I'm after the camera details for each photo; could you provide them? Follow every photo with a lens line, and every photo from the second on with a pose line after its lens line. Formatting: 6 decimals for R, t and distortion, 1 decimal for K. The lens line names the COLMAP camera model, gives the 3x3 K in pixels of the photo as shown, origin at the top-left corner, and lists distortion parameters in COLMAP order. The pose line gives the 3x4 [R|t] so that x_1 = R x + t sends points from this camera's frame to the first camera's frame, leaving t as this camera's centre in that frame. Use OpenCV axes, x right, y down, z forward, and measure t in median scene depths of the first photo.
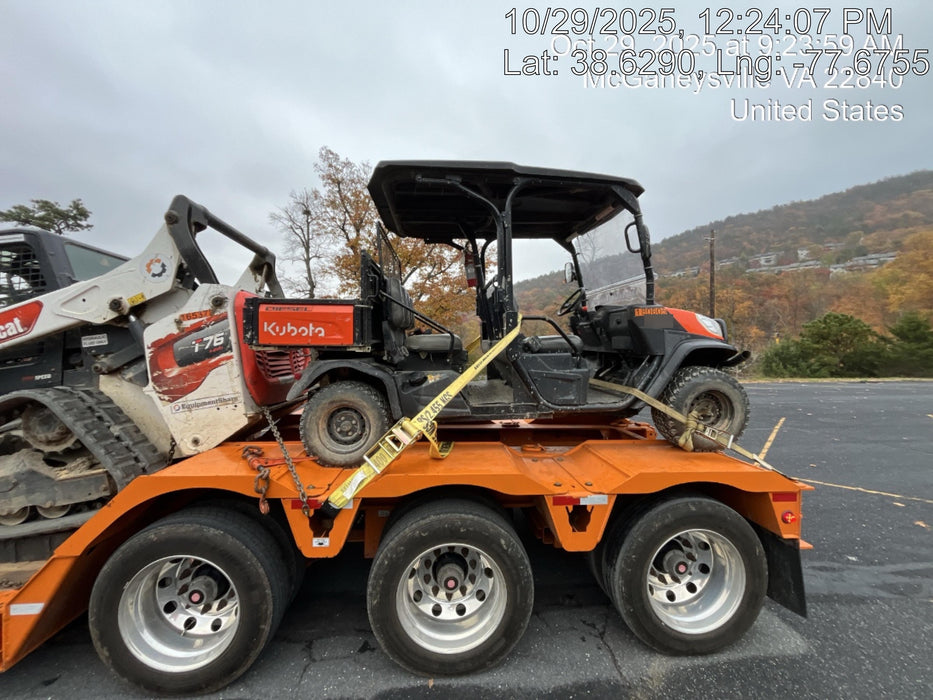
lens RADIAL K [[367.4, 0, 466.5], [0, 367.4, 350.0], [0, 0, 1]] dist [-0.000338, -0.000318]
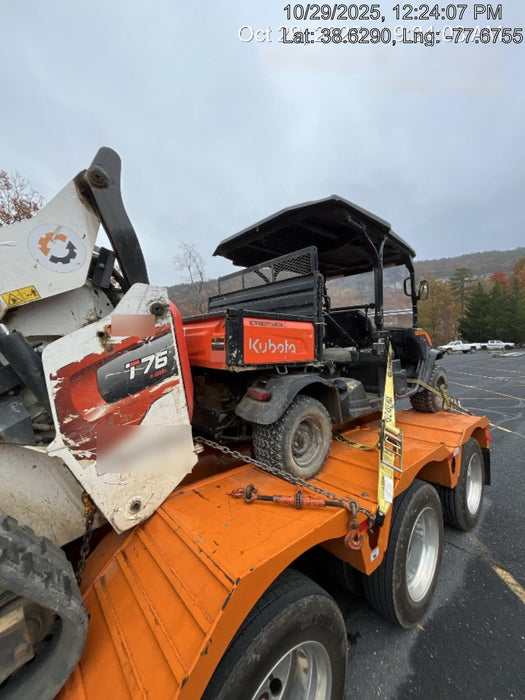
lens RADIAL K [[275.7, 0, 262.5], [0, 275.7, 350.0], [0, 0, 1]] dist [-0.000338, -0.000318]
pose [[0.807779, -0.018088, 0.589208, -0.846035], [0.022849, 0.999739, -0.000633, -0.044113], [-0.589043, 0.013975, 0.807981, 0.425967]]
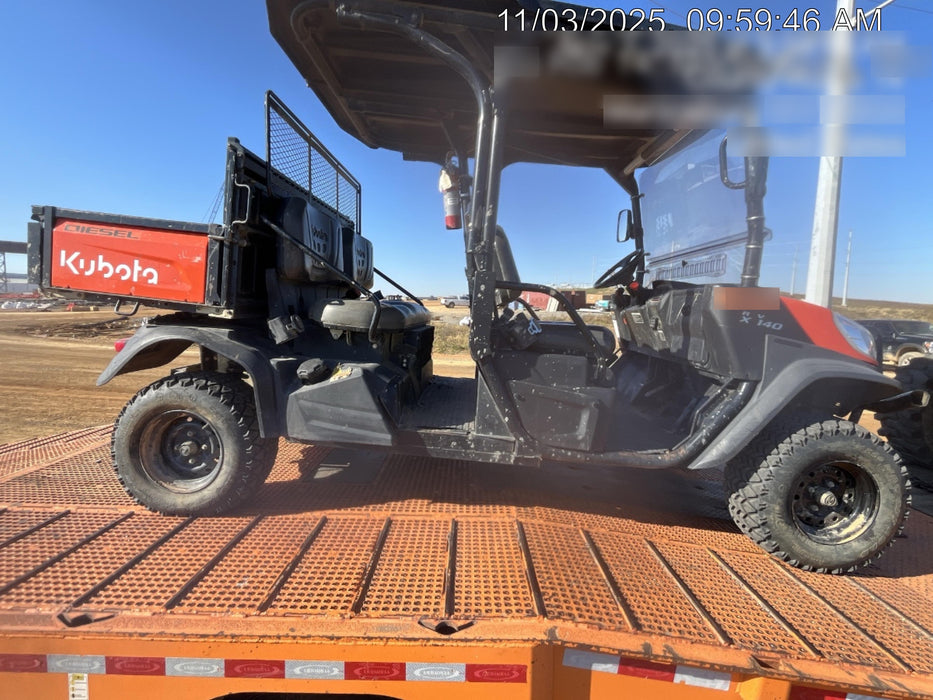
lens RADIAL K [[422.3, 0, 466.5], [0, 422.3, 350.0], [0, 0, 1]] dist [0.001328, 0.000029]
pose [[0.989457, 0.115433, -0.087465, 0.160827], [-0.107398, 0.989987, 0.091604, -0.045472], [0.097163, -0.081245, 0.991947, 0.350766]]
